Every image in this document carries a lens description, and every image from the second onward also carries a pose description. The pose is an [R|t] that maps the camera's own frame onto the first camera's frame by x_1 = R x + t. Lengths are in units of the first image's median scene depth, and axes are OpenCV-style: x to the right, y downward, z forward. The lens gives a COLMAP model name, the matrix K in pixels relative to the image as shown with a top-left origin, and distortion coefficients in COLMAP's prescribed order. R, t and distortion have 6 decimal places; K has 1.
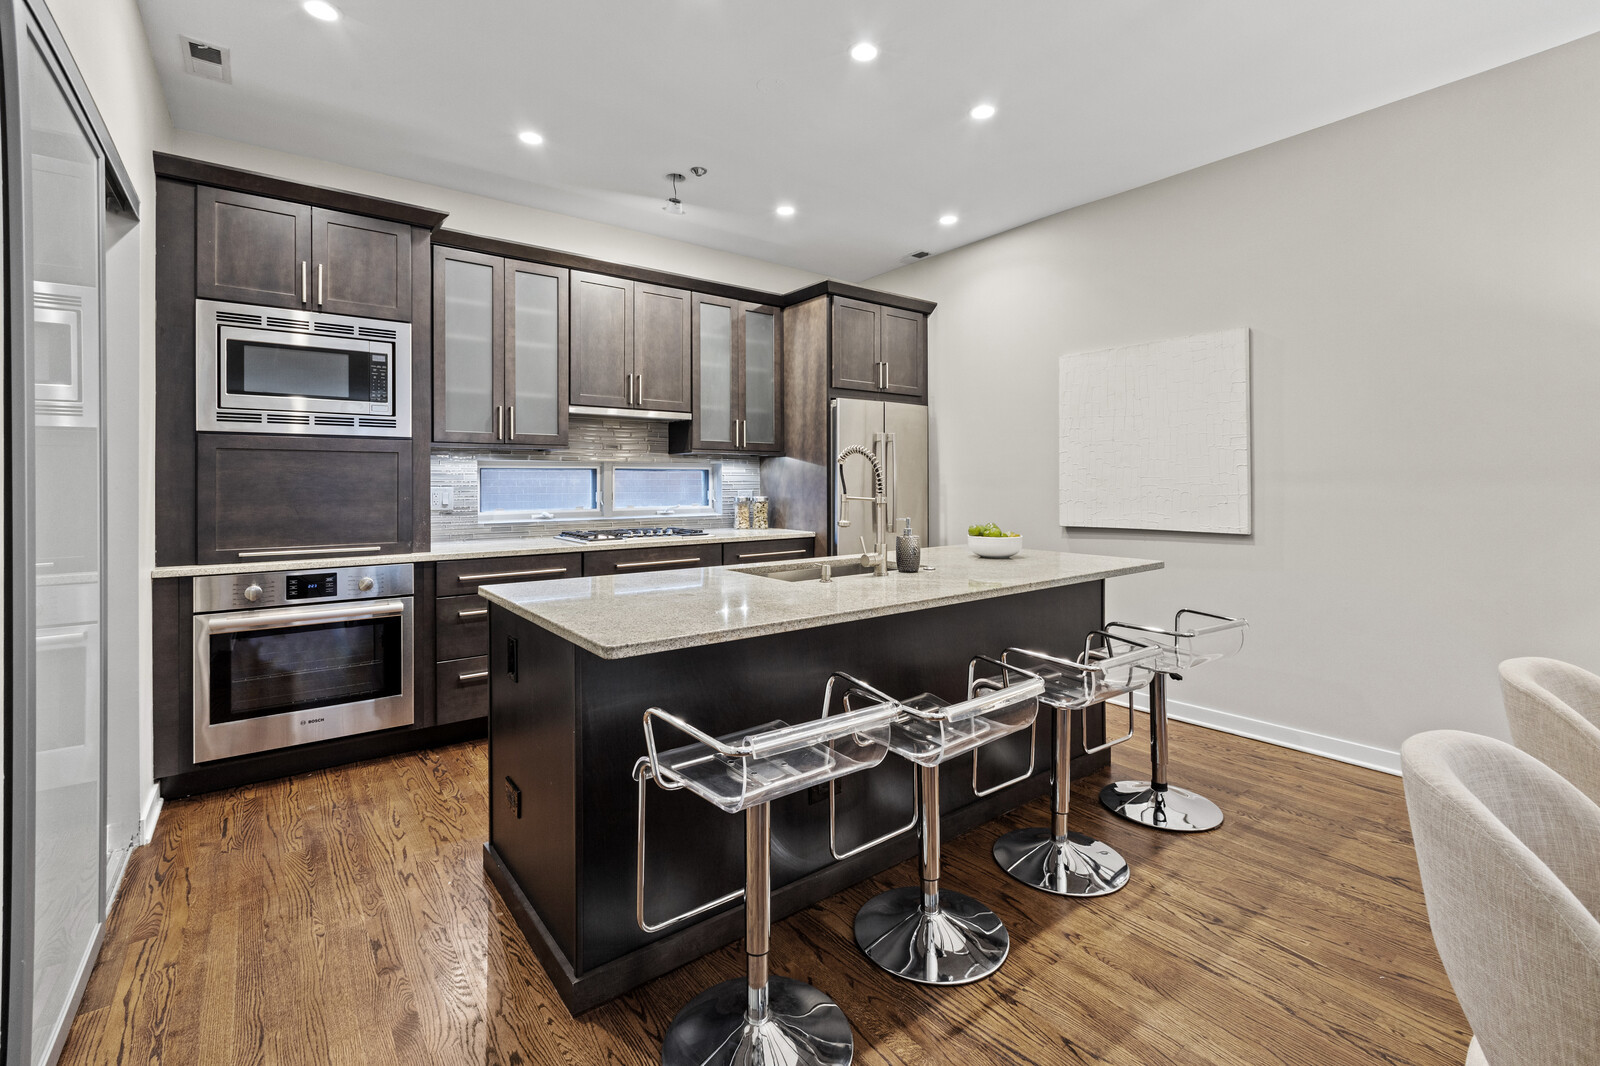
lens RADIAL K [[699.8, 0, 801.8], [0, 699.8, 480.3], [0, 0, 1]] dist [-0.002195, -0.000046]
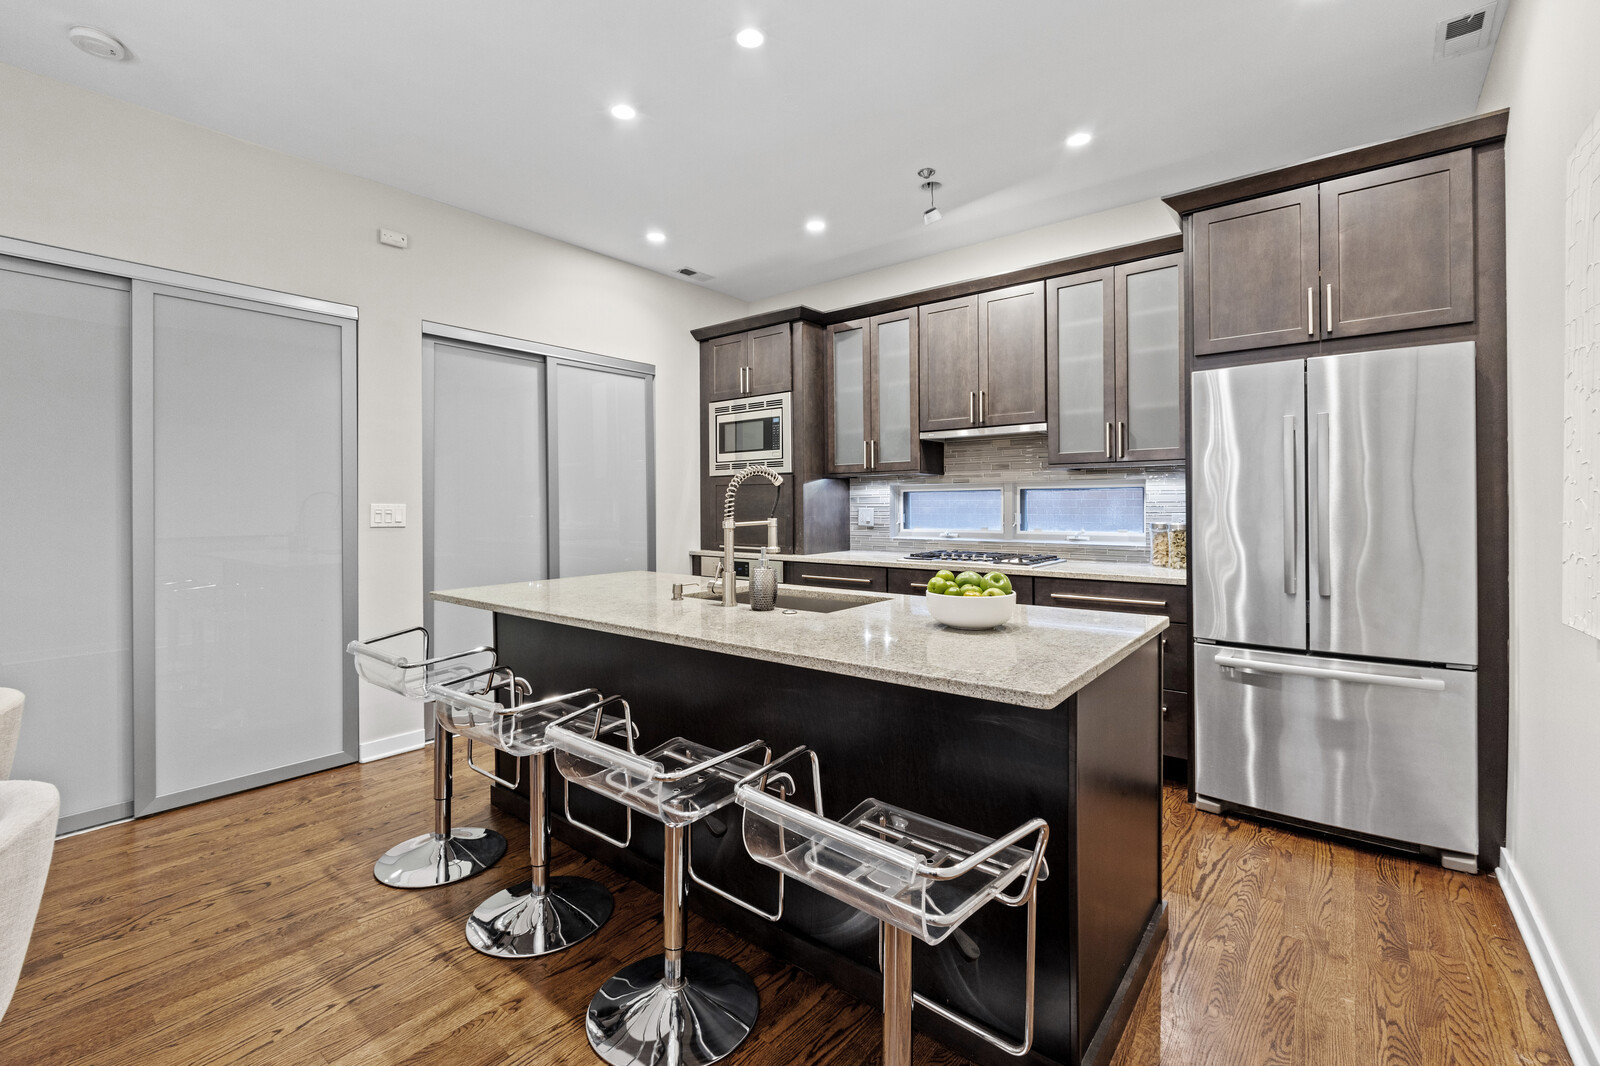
lens RADIAL K [[688.1, 0, 796.8], [0, 688.1, 509.0], [0, 0, 1]] dist [-0.005696, 0.000096]
pose [[0.235810, 0.007071, -0.971773, 0.843366], [0.005821, 0.999945, 0.008688, 0.000445], [0.971782, -0.007705, 0.235756, 0.725677]]
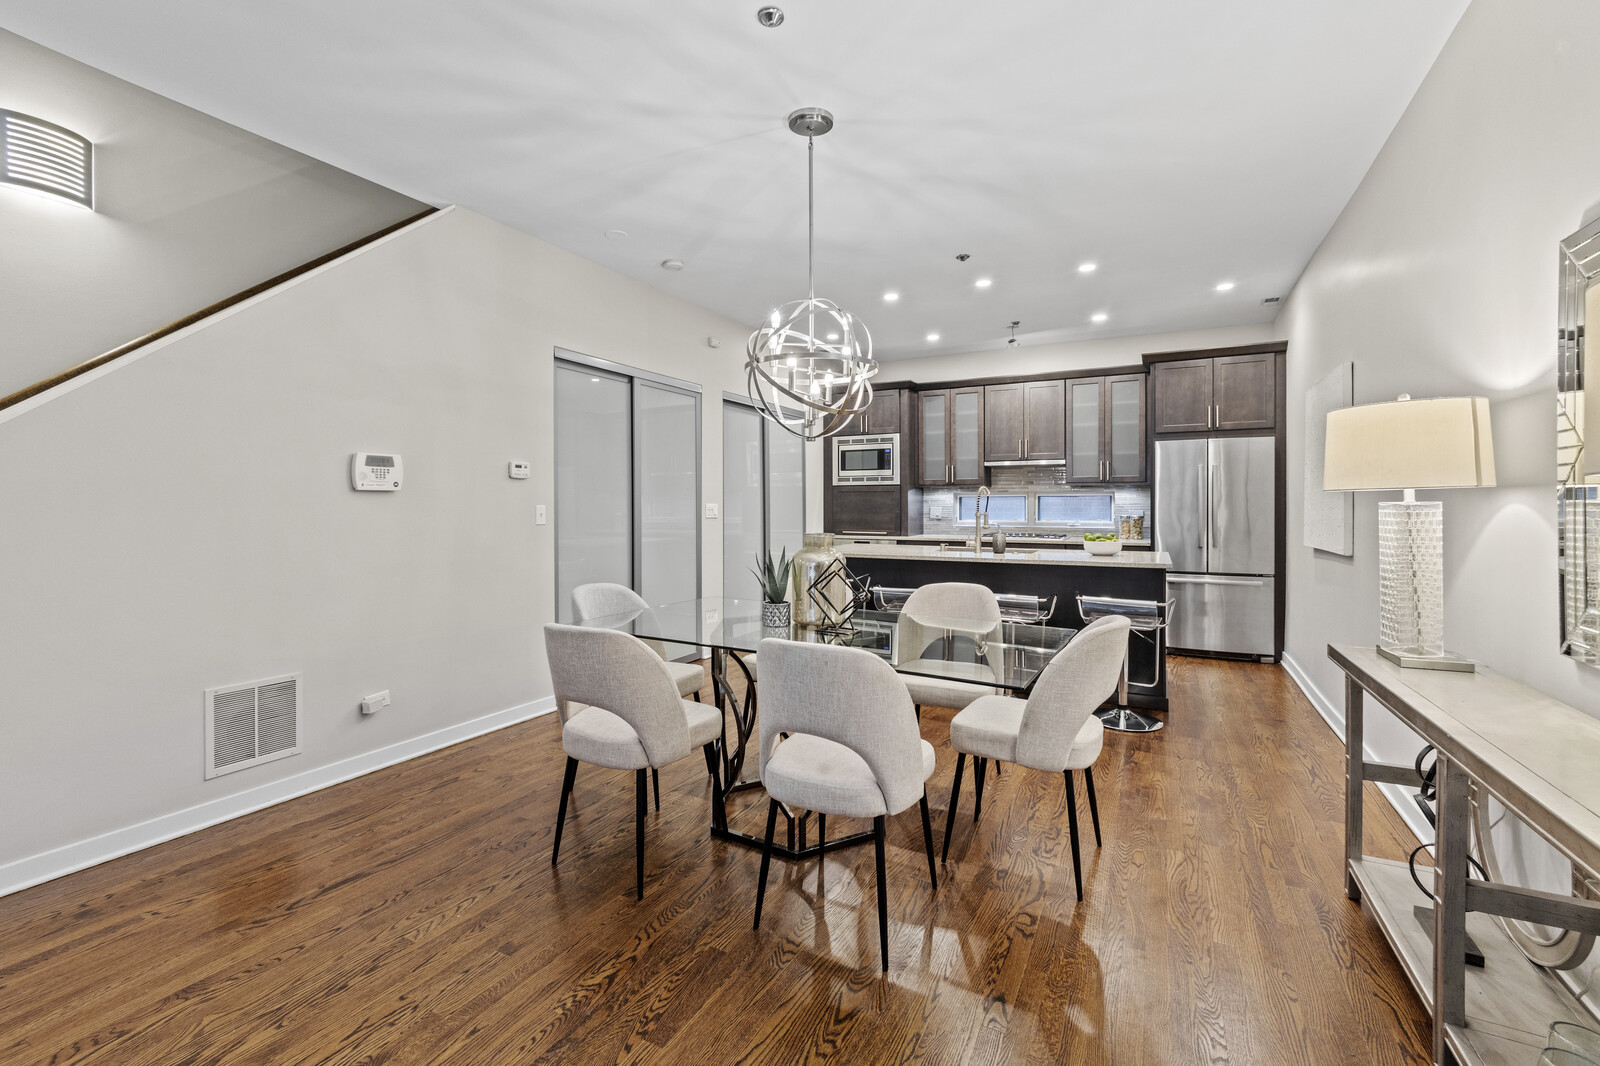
lens RADIAL K [[693.4, 0, 799.5], [0, 693.4, 513.8], [0, 0, 1]] dist [-0.001257, 0.000045]
pose [[0.422734, 0.014715, -0.906134, 1.390480], [0.002281, 0.999848, 0.017301, -0.006877], [0.906251, -0.009381, 0.422636, -0.236472]]
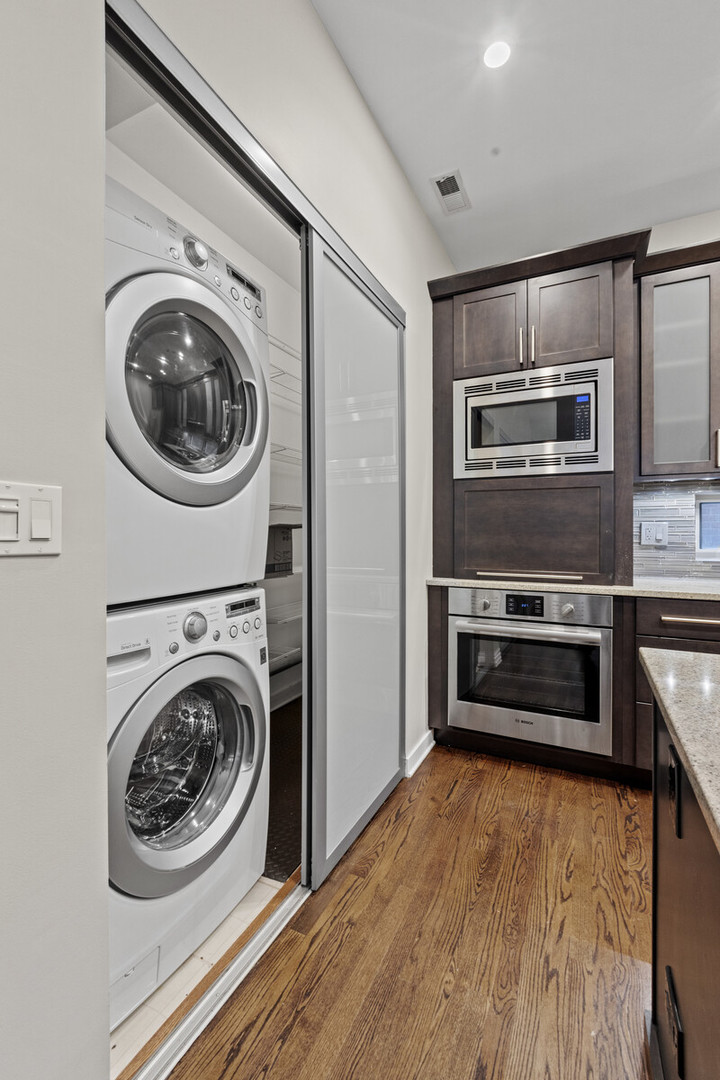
lens RADIAL K [[469.4, 0, 359.6], [0, 469.4, 532.6], [0, 0, 1]] dist [-0.005254, -0.000305]
pose [[0.442004, 0.006570, -0.896989, -0.120290], [0.002027, 0.999963, 0.008323, 0.022626], [0.897011, -0.005497, 0.441975, 0.396208]]
